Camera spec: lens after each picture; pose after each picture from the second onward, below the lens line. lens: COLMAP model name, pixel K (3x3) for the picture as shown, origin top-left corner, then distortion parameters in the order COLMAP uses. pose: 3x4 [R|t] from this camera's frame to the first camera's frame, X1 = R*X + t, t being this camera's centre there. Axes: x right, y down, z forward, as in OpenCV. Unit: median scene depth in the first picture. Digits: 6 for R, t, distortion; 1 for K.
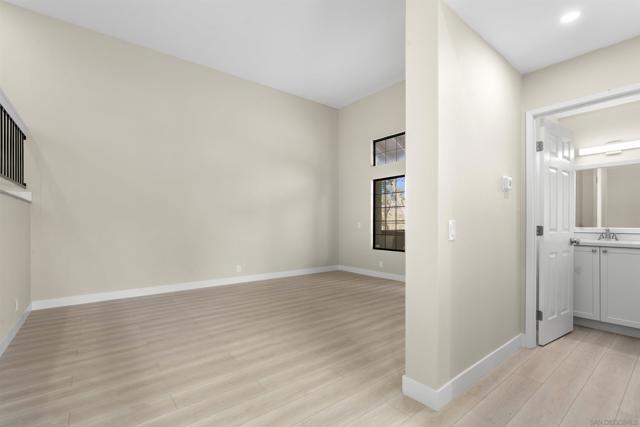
lens RADIAL K [[287.1, 0, 318.3], [0, 287.1, 220.2], [0, 0, 1]] dist [-0.002442, 0.001975]
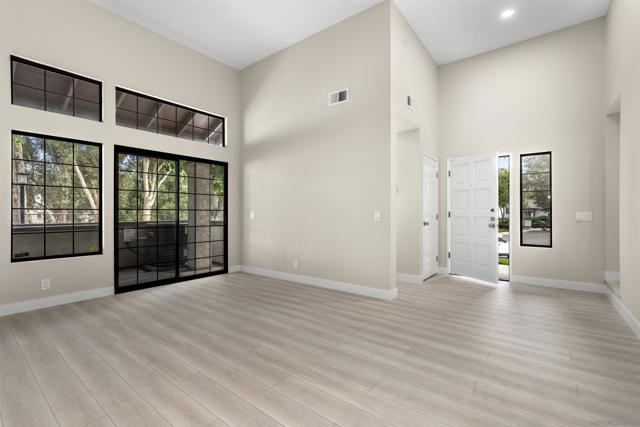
lens RADIAL K [[287.1, 0, 321.0], [0, 287.1, 215.6], [0, 0, 1]] dist [-0.002442, 0.001975]
pose [[-0.234007, 0.003049, 0.972230, -0.730272], [-0.005305, 0.999976, -0.004413, 0.024185], [-0.972220, -0.006190, -0.233986, 0.955663]]
